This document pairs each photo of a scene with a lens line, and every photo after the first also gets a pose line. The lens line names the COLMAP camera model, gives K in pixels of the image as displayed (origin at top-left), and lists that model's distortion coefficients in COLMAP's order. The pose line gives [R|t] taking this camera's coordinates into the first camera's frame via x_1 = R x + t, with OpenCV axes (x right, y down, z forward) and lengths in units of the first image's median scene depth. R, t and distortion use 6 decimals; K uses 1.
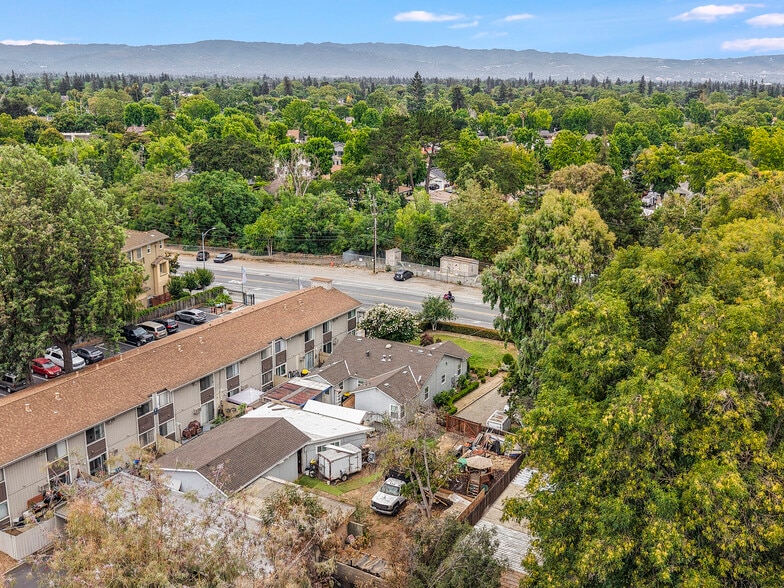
lens RADIAL K [[782.7, 0, 392.2], [0, 782.7, 294.9], [0, 0, 1]] dist [0.132353, -0.344641]
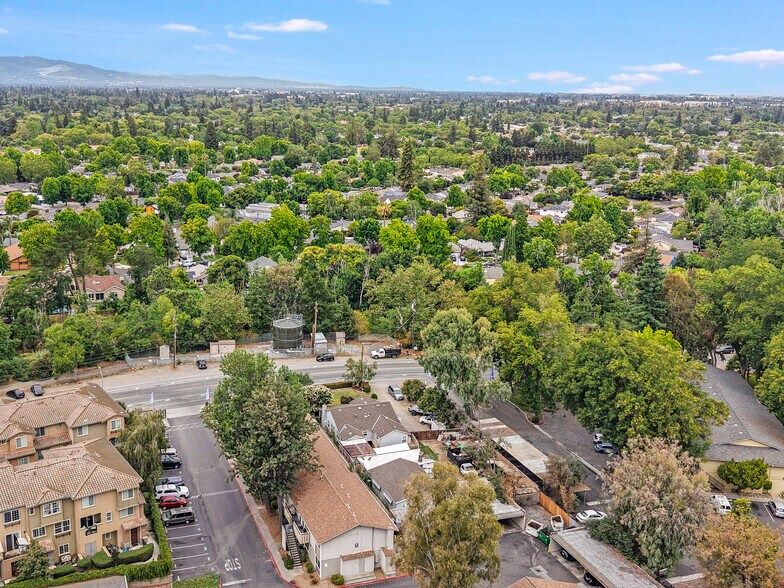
lens RADIAL K [[789.2, 0, 327.0], [0, 789.2, 266.2], [0, 0, 1]] dist [0.063301, -0.080828]
pose [[0.665215, -0.167599, 0.727599, -1.339470], [0.190357, 0.980348, 0.051783, -0.364796], [-0.721979, 0.104056, 0.684046, -0.182305]]
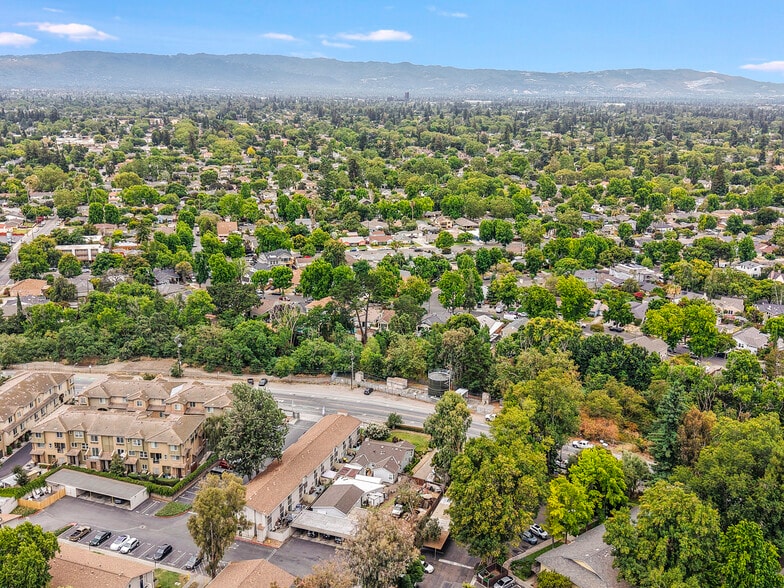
lens RADIAL K [[782.7, 0, 392.2], [0, 782.7, 294.9], [0, 0, 1]] dist [0.132353, -0.344641]
pose [[0.988705, -0.038266, 0.144910, -0.318606], [0.039730, 0.999184, -0.007217, -0.395814], [-0.144515, 0.012892, 0.989419, -1.435121]]
